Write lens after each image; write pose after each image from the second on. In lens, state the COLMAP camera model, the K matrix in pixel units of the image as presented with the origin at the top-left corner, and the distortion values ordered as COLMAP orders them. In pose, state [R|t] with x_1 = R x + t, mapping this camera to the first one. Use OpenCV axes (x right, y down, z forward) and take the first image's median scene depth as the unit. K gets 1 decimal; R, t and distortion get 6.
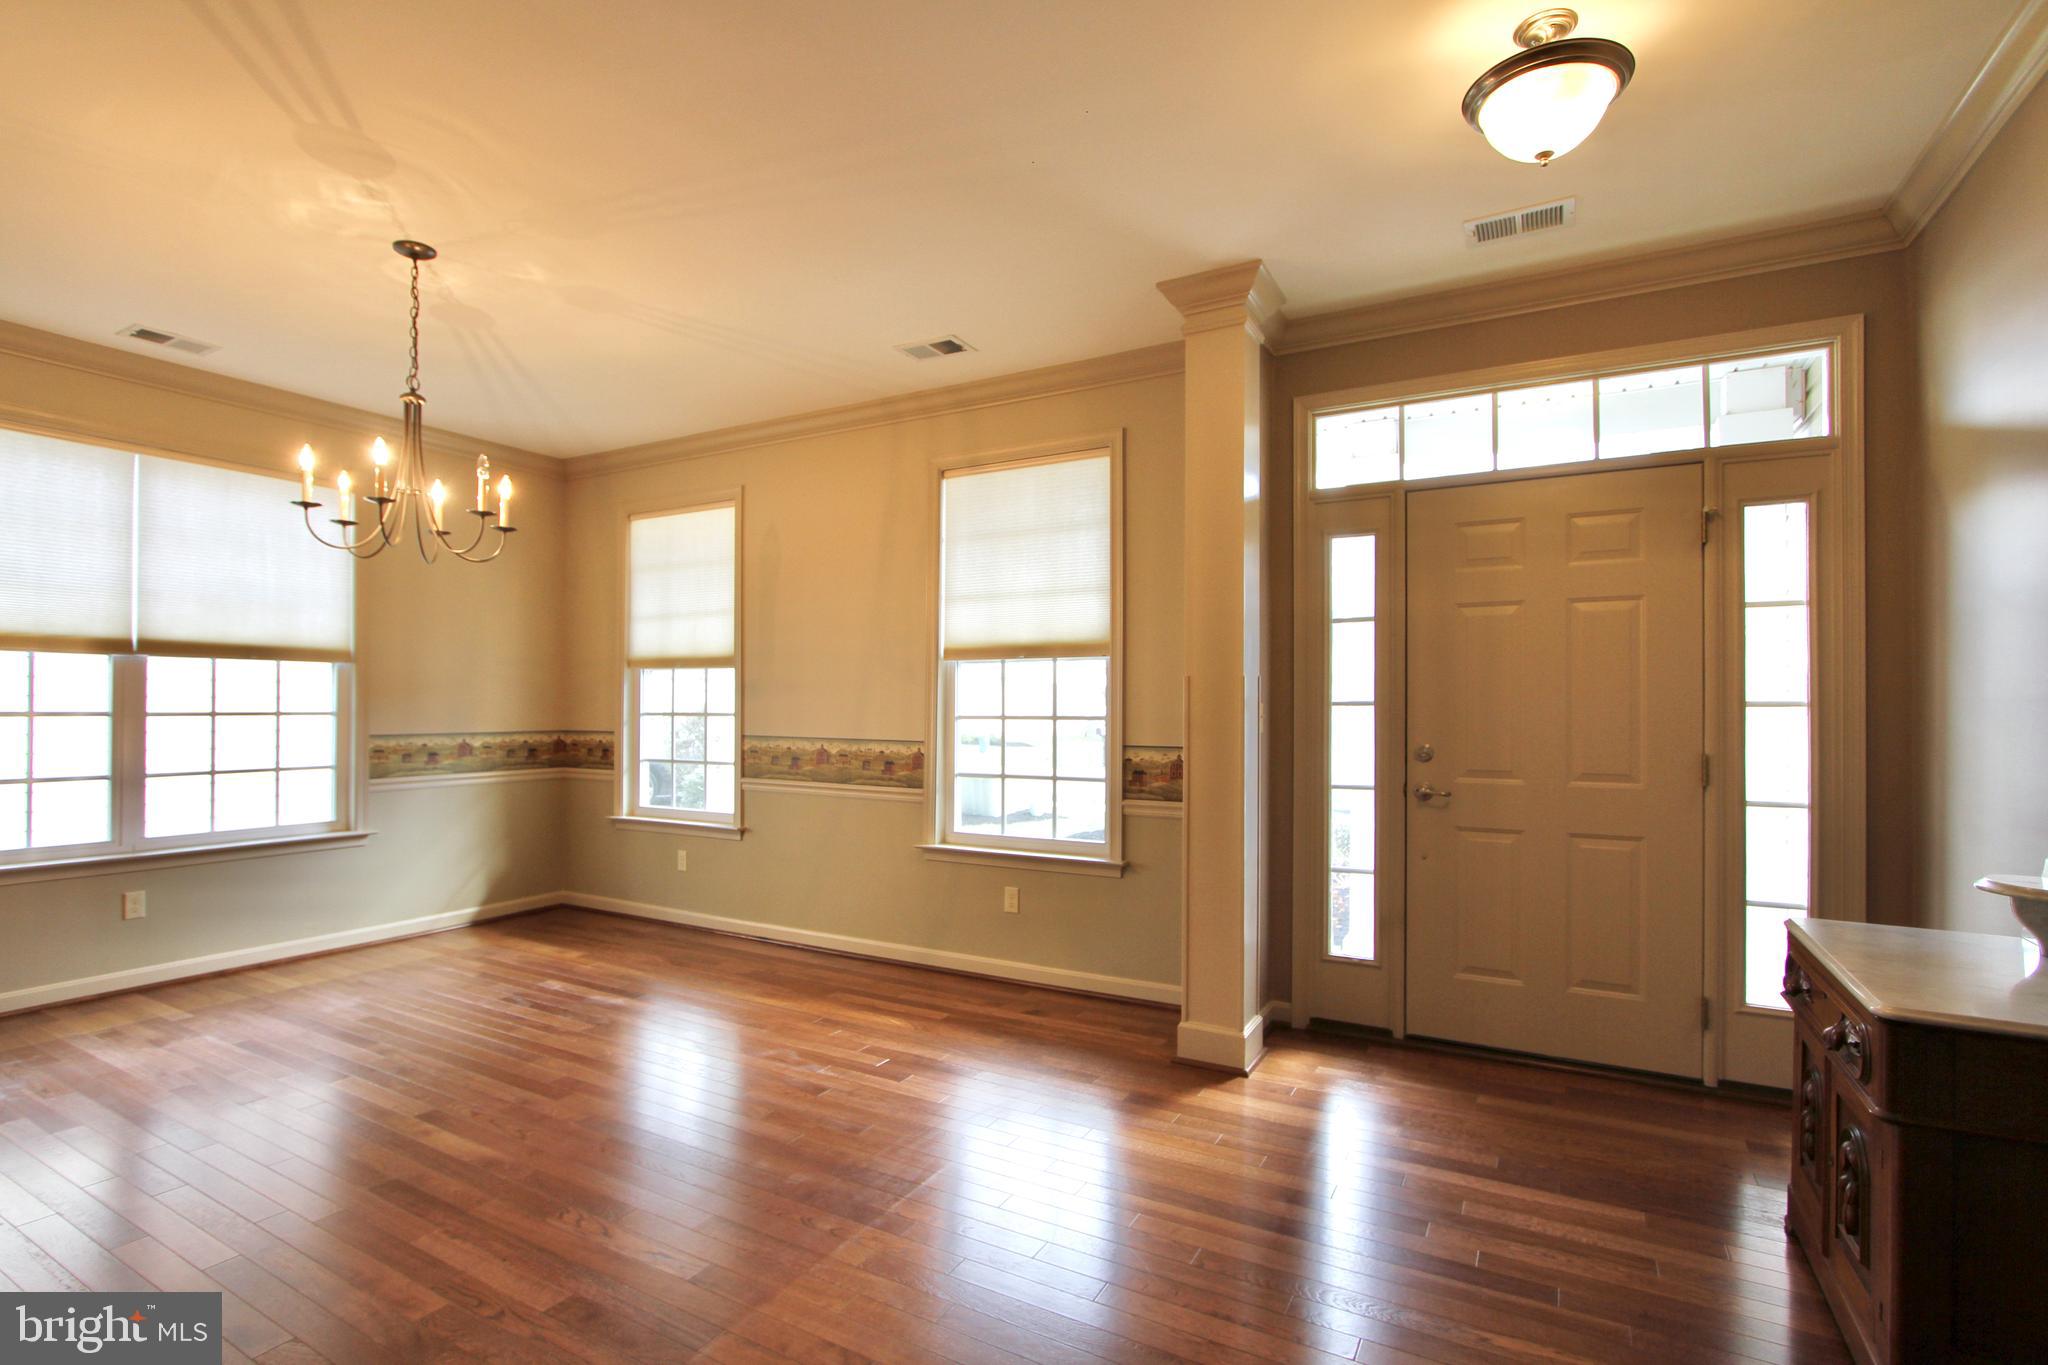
lens RADIAL K [[970.5, 0, 987.6], [0, 970.5, 703.4], [0, 0, 1]] dist [-0.011766, 0.000716]
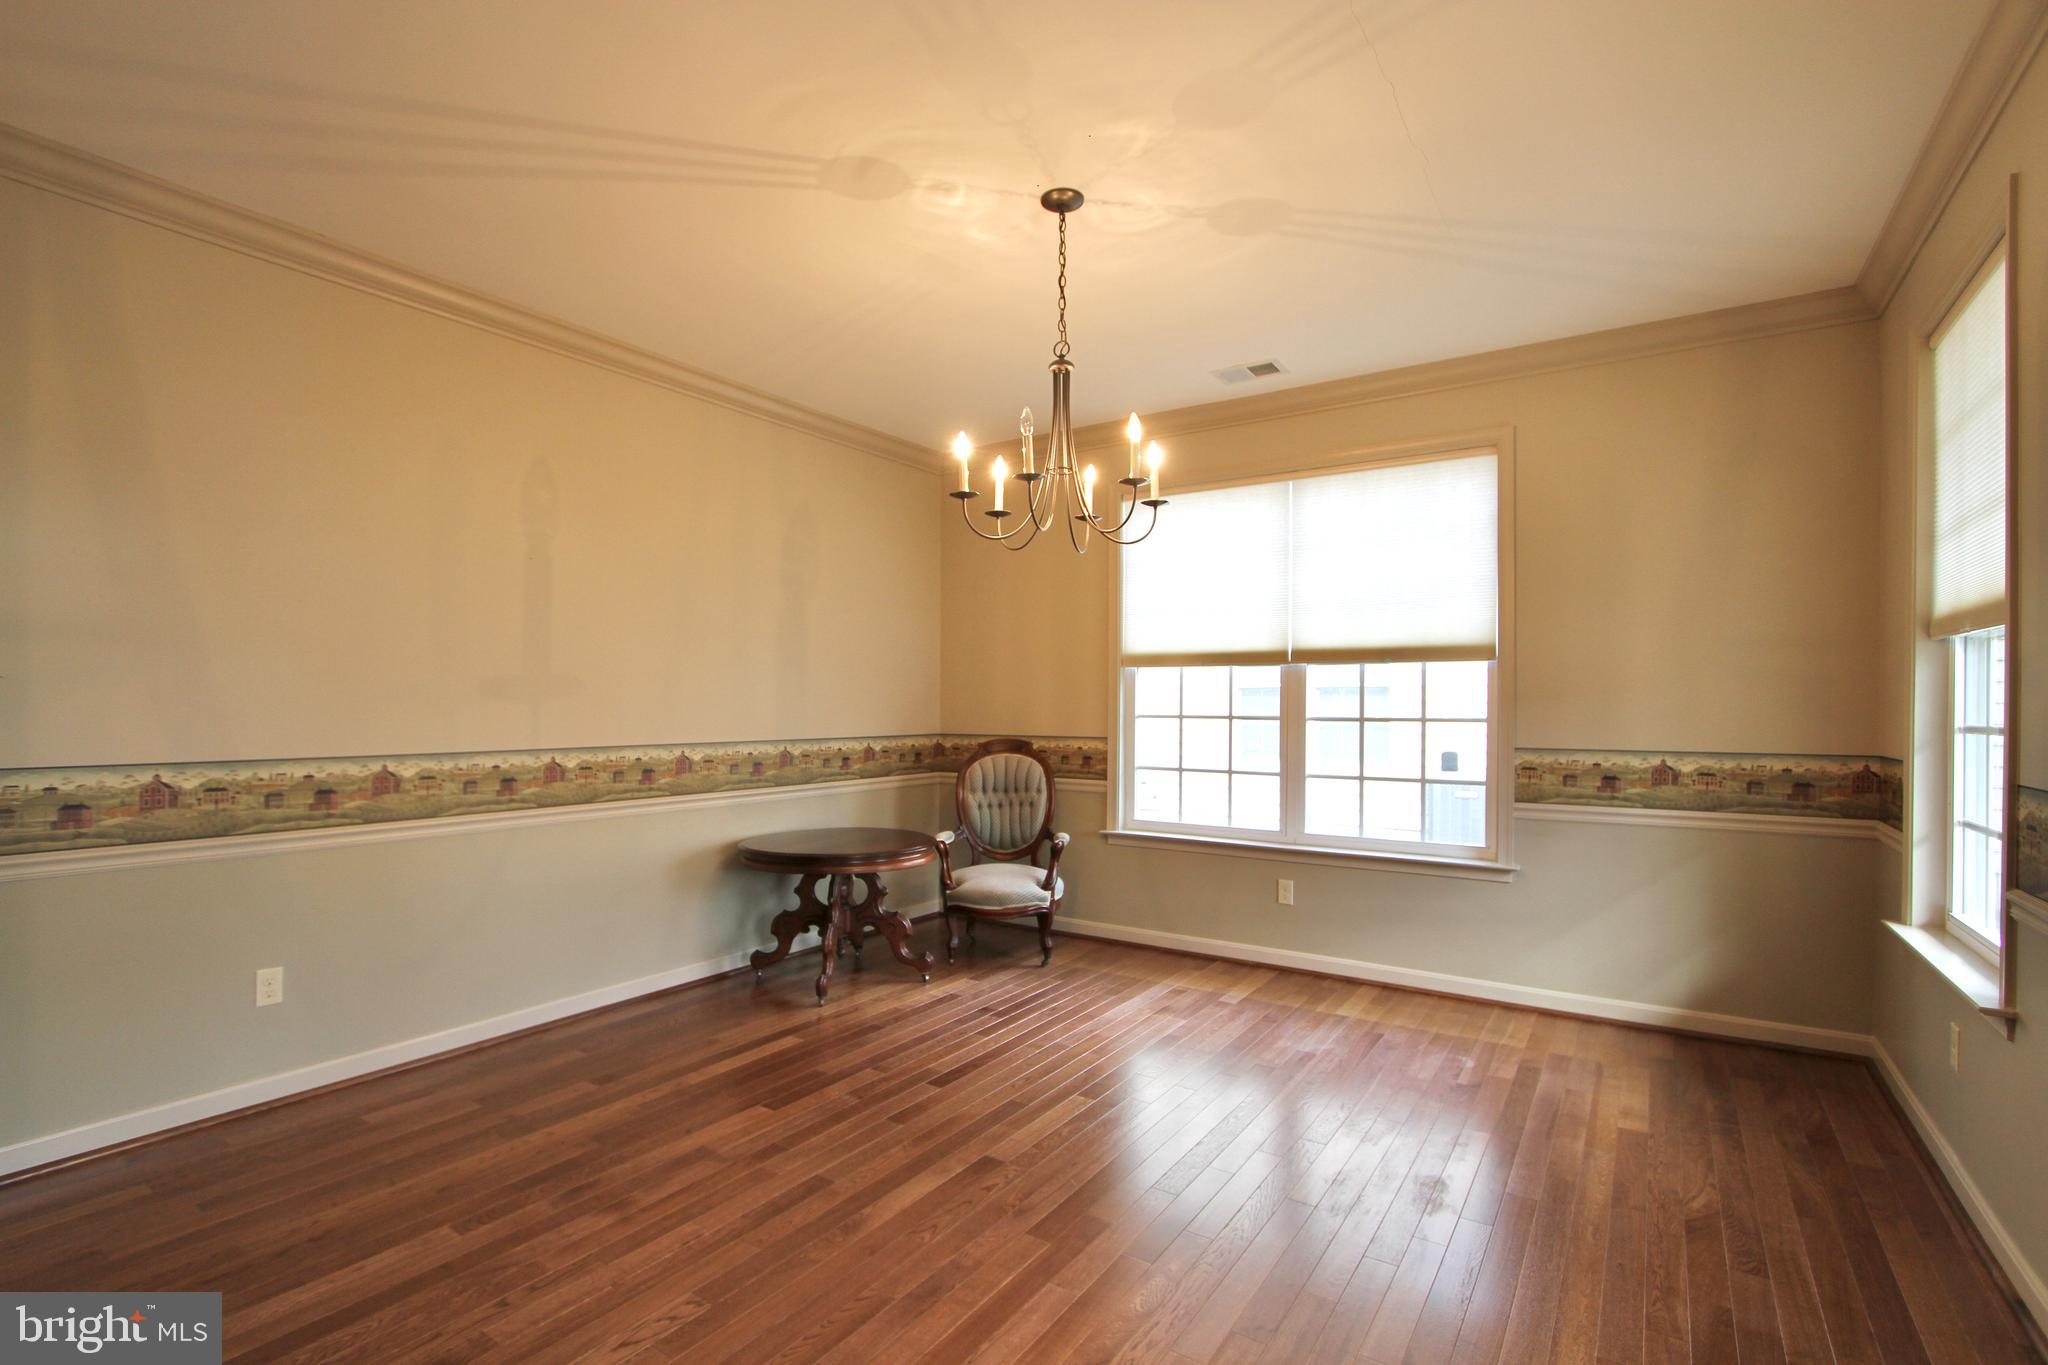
lens RADIAL K [[941.7, 0, 1008.5], [0, 941.7, 711.5], [0, 0, 1]] dist [-0.015569, 0.000546]
pose [[-0.071380, 0.001905, -0.997447, 0.199407], [0.000056, 0.999998, 0.001905, 0.001075], [0.997449, 0.000080, -0.071380, 0.730947]]
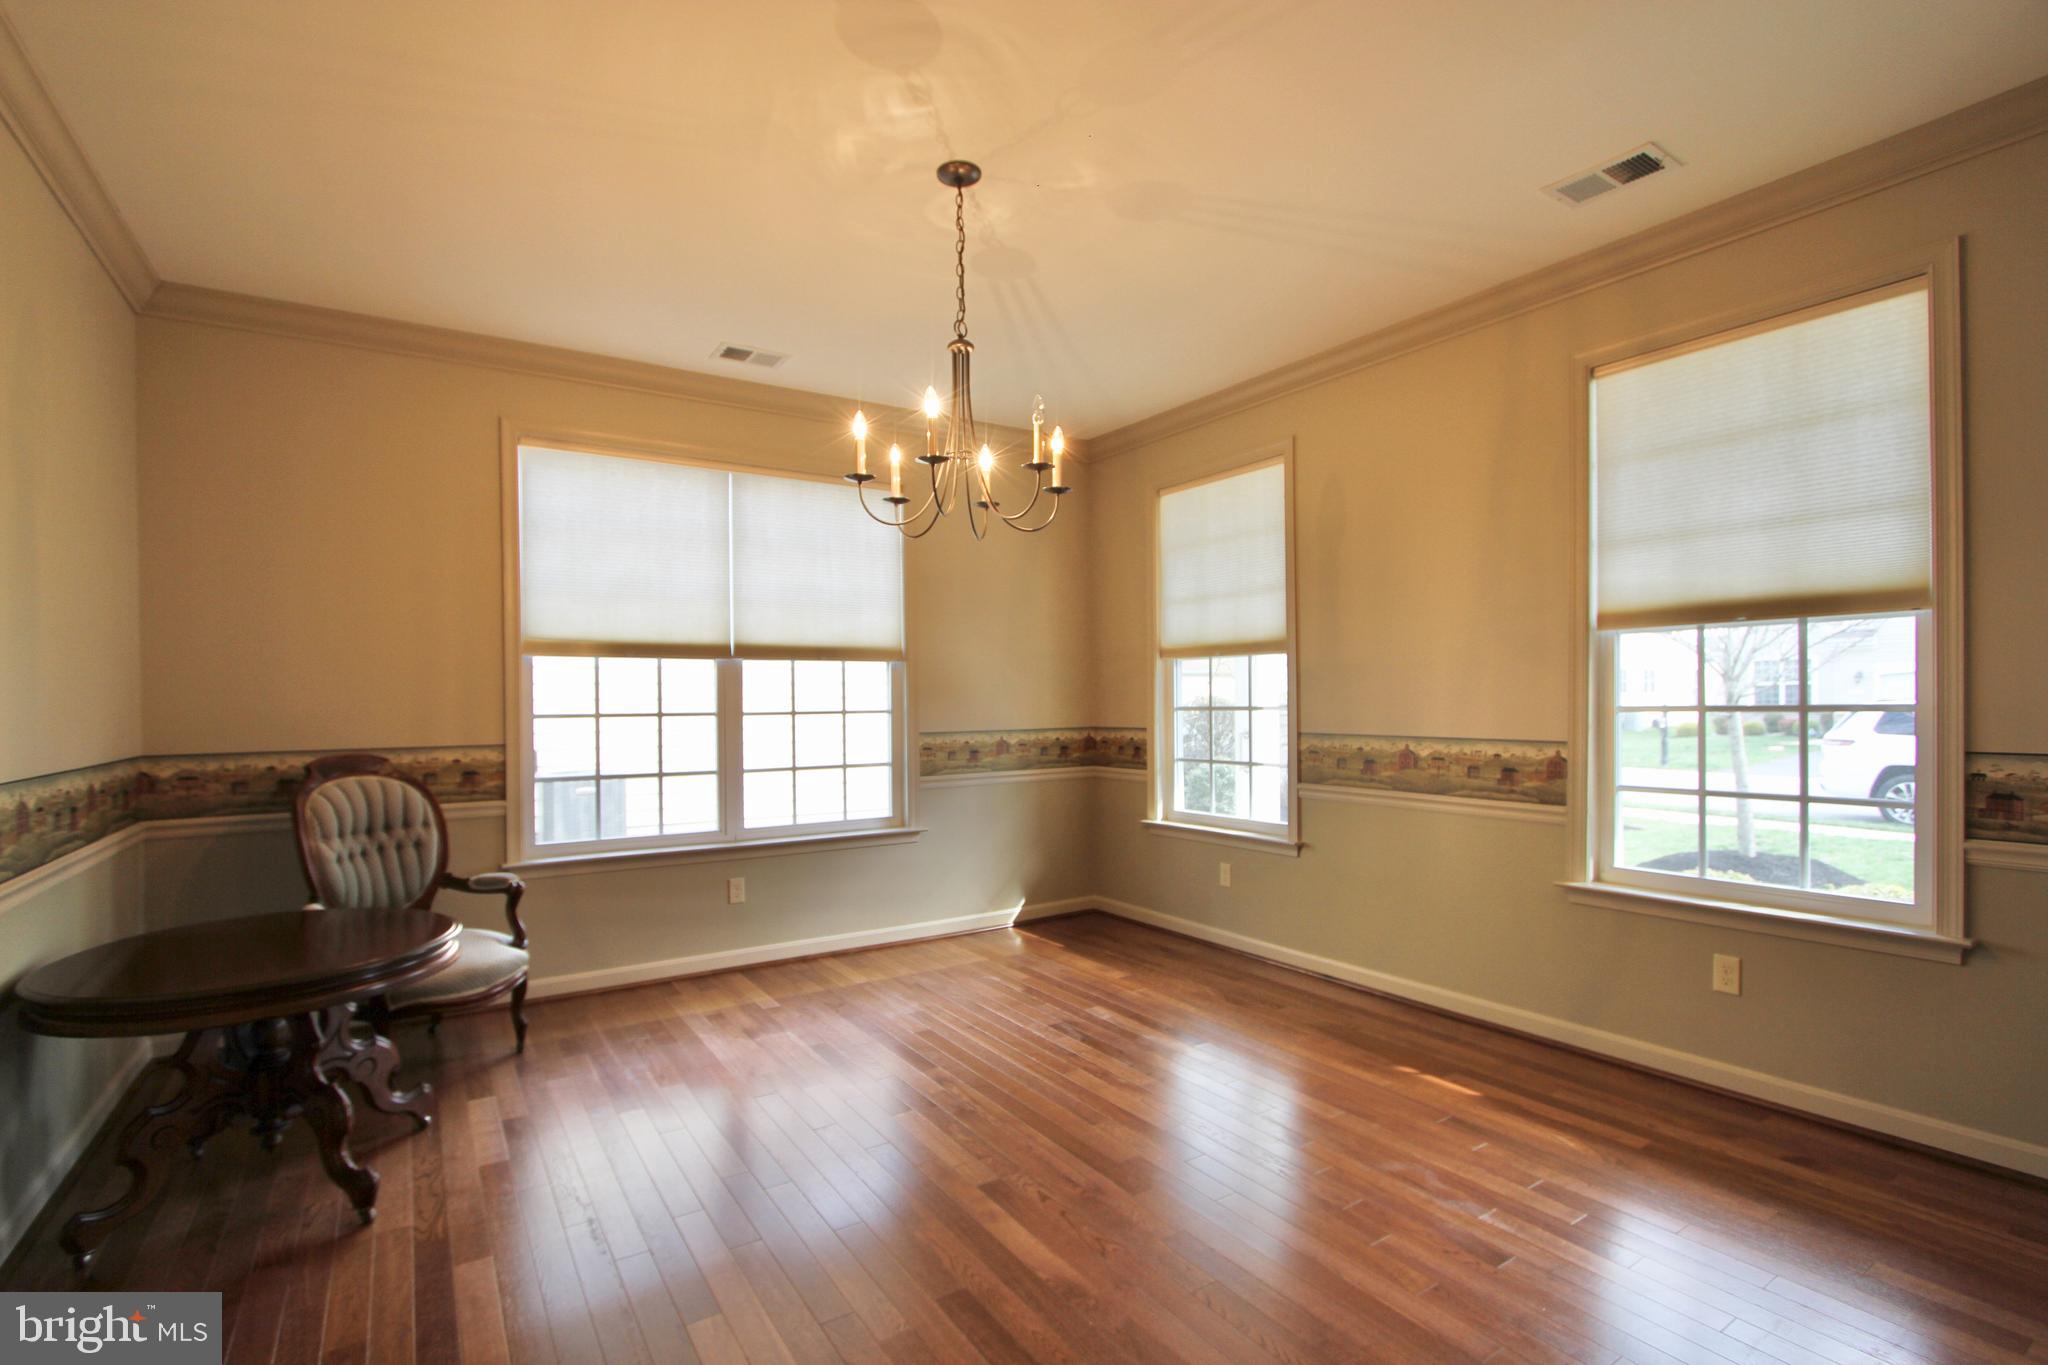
lens RADIAL K [[941.7, 0, 1008.5], [0, 941.7, 711.5], [0, 0, 1]] dist [-0.015569, 0.000546]
pose [[0.892433, -0.009375, -0.451083, -0.130797], [0.016400, 0.999797, 0.011665, 0.000944], [0.450882, -0.017808, 0.892406, 0.190393]]
